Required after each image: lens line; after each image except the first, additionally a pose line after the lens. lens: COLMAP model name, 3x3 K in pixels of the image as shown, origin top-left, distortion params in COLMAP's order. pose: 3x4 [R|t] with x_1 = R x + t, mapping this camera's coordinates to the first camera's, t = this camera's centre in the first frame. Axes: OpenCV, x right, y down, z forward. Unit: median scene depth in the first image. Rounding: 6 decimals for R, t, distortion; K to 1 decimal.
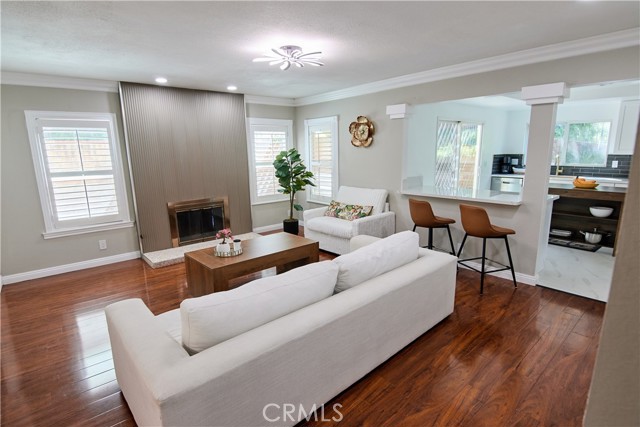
lens RADIAL K [[327.1, 0, 323.0], [0, 327.1, 215.6], [0, 0, 1]] dist [0.015811, -0.024479]
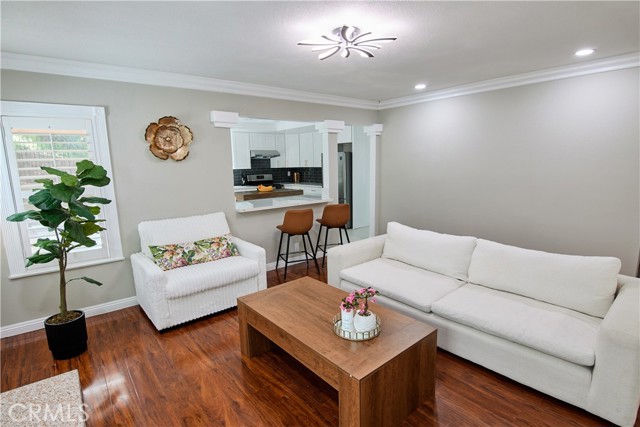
lens RADIAL K [[327.1, 0, 323.0], [0, 327.1, 215.6], [0, 0, 1]] dist [0.015811, -0.024479]
pose [[0.039099, -0.148860, 0.988085, -0.592507], [0.216979, 0.966512, 0.137024, -0.123851], [-0.975393, 0.209036, 0.070089, 0.673012]]
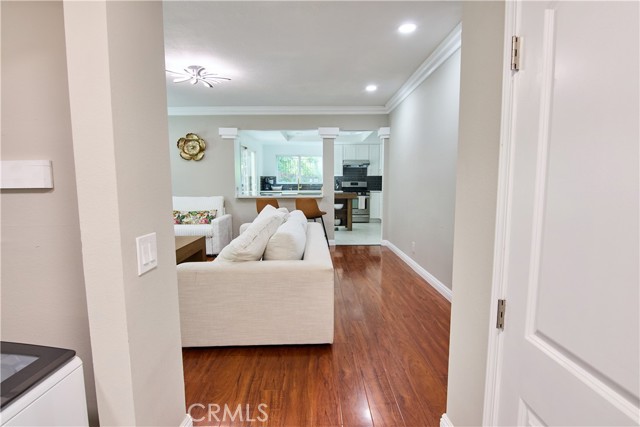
lens RADIAL K [[327.1, 0, 323.0], [0, 327.1, 215.6], [0, 0, 1]] dist [0.015811, -0.024479]
pose [[0.648373, -0.063407, 0.758678, -0.465593], [0.143723, 0.988802, -0.040187, 0.088131], [-0.747634, 0.135095, 0.650225, -0.040129]]
